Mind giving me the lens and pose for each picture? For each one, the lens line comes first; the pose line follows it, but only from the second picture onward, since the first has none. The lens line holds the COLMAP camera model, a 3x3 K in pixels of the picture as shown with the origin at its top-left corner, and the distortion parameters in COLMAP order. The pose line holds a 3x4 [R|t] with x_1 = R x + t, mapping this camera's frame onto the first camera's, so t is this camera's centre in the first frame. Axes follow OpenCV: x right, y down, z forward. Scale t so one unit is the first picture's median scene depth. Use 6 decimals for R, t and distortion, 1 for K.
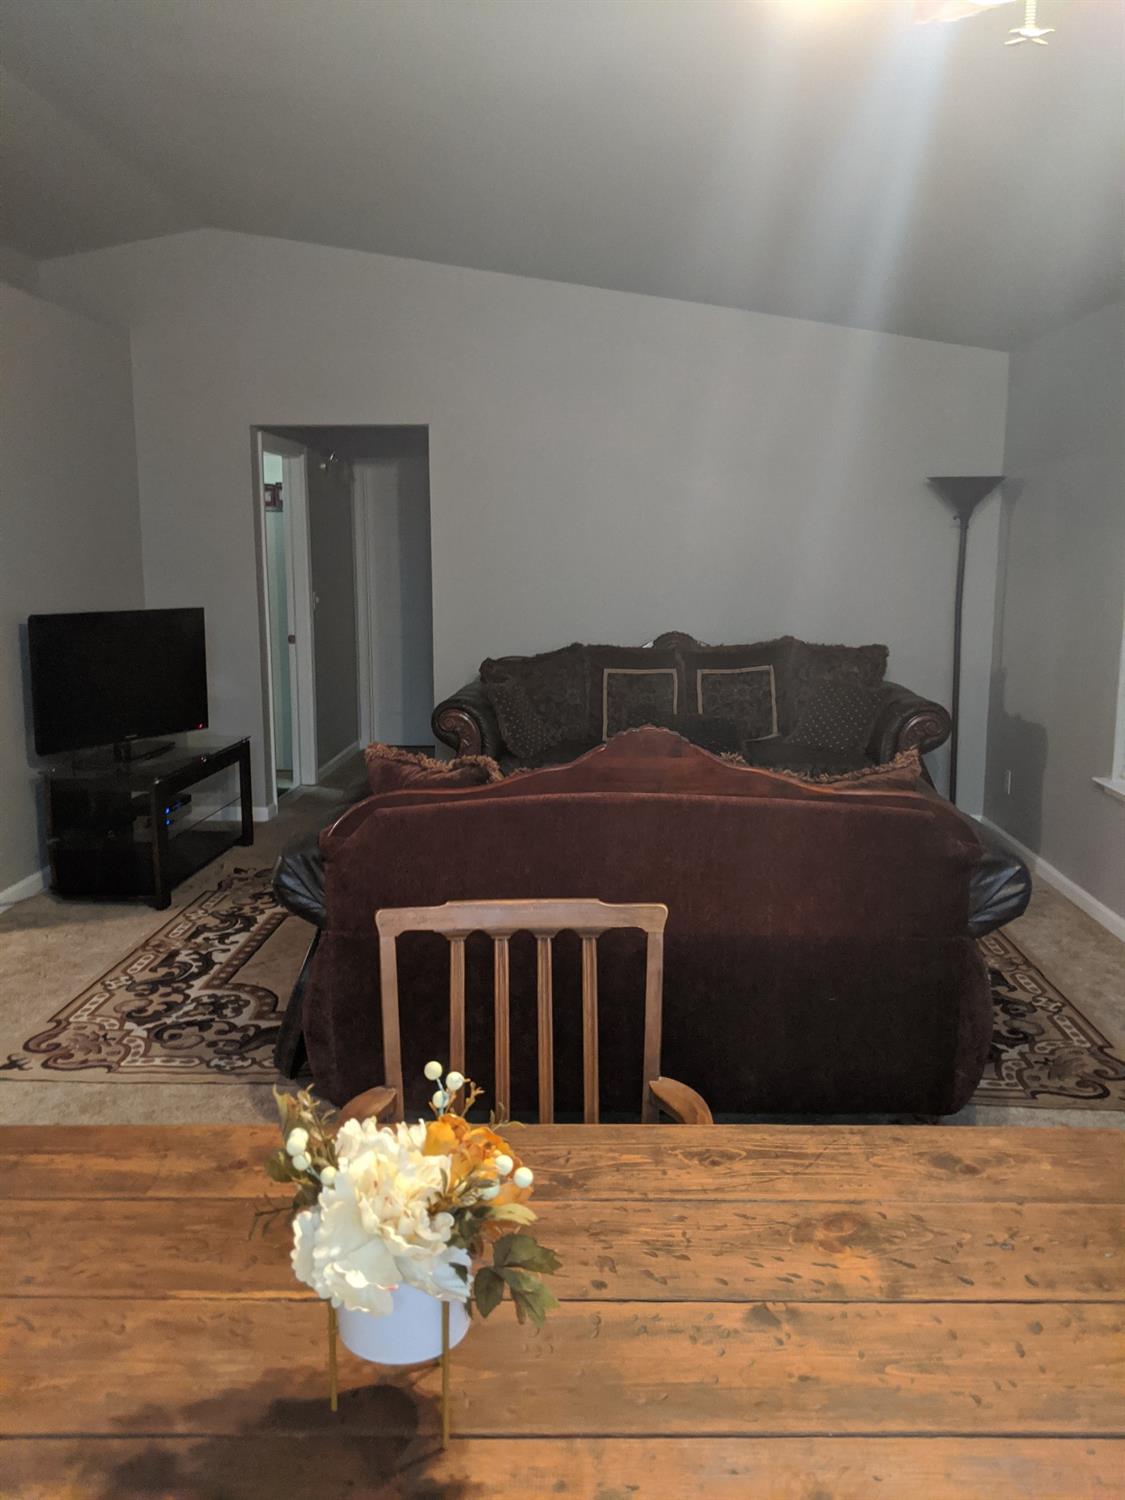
lens RADIAL K [[1278.2, 0, 562.5], [0, 1278.2, 750.0], [0, 0, 1]] dist [0.123023, -0.011098]
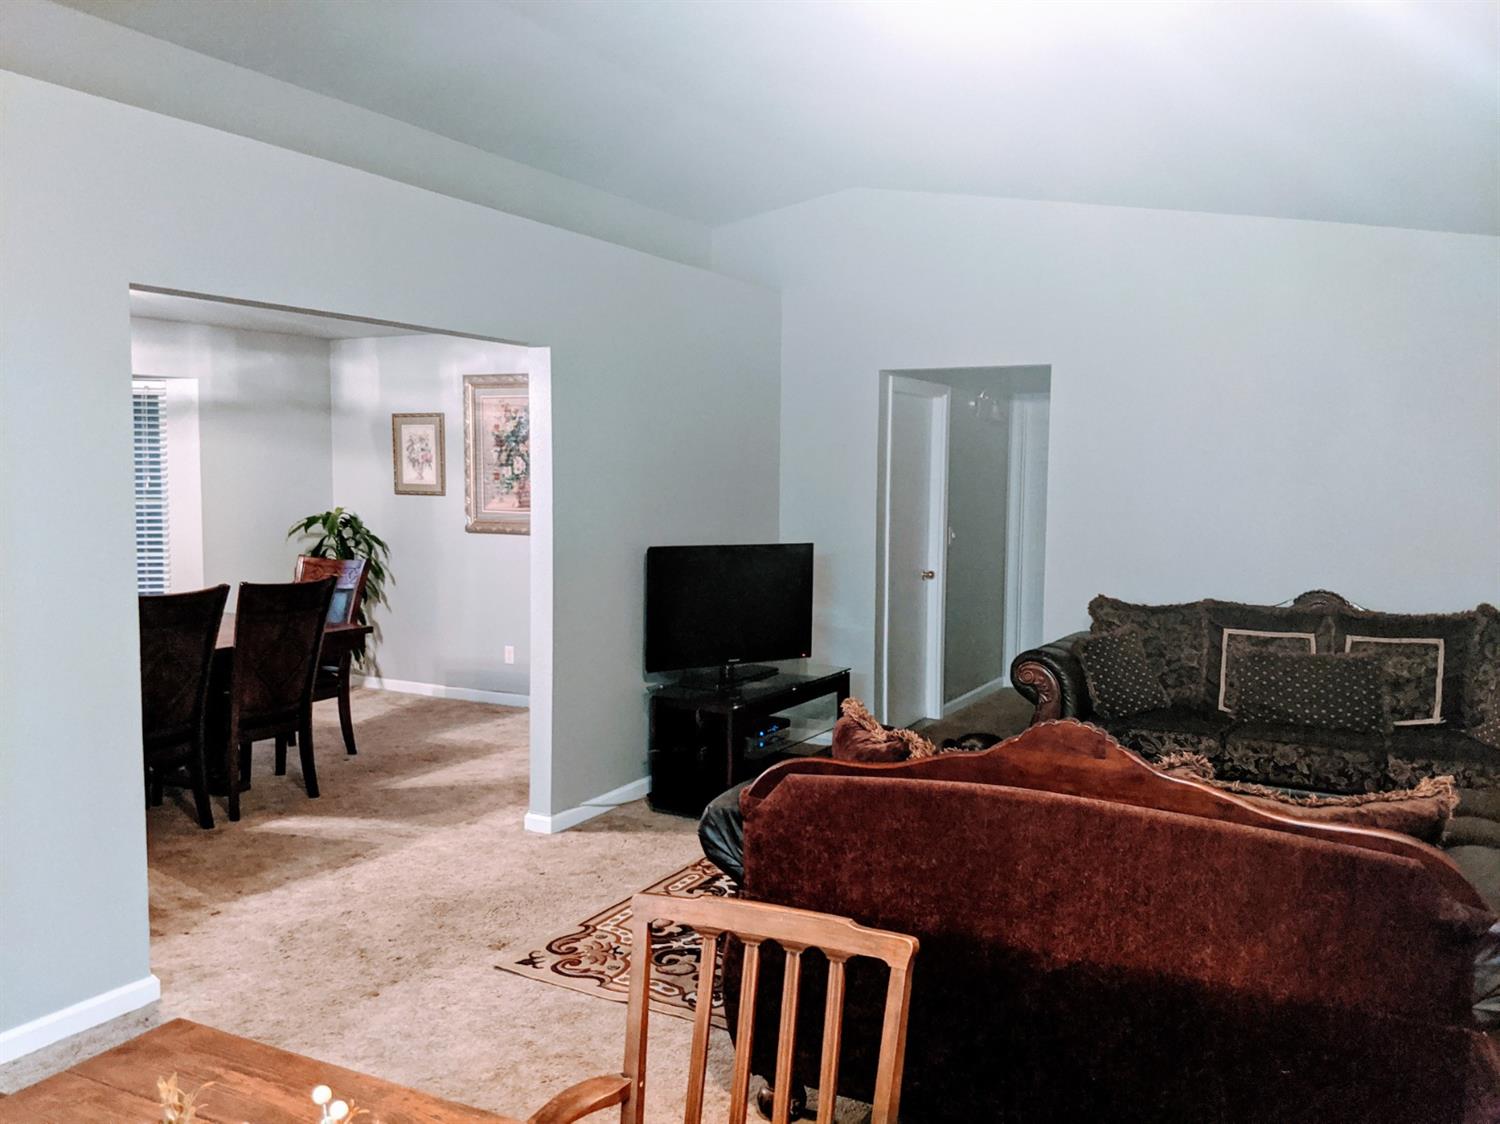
lens RADIAL K [[1289.7, 0, 750.0], [0, 1289.7, 562.0], [0, 0, 1]] dist [0.132925, -0.370643]
pose [[0.906728, 0.052778, -0.418400, 0.179352], [-0.086385, 0.994344, -0.061780, -0.039896], [0.412773, 0.092161, 0.906159, 0.049335]]
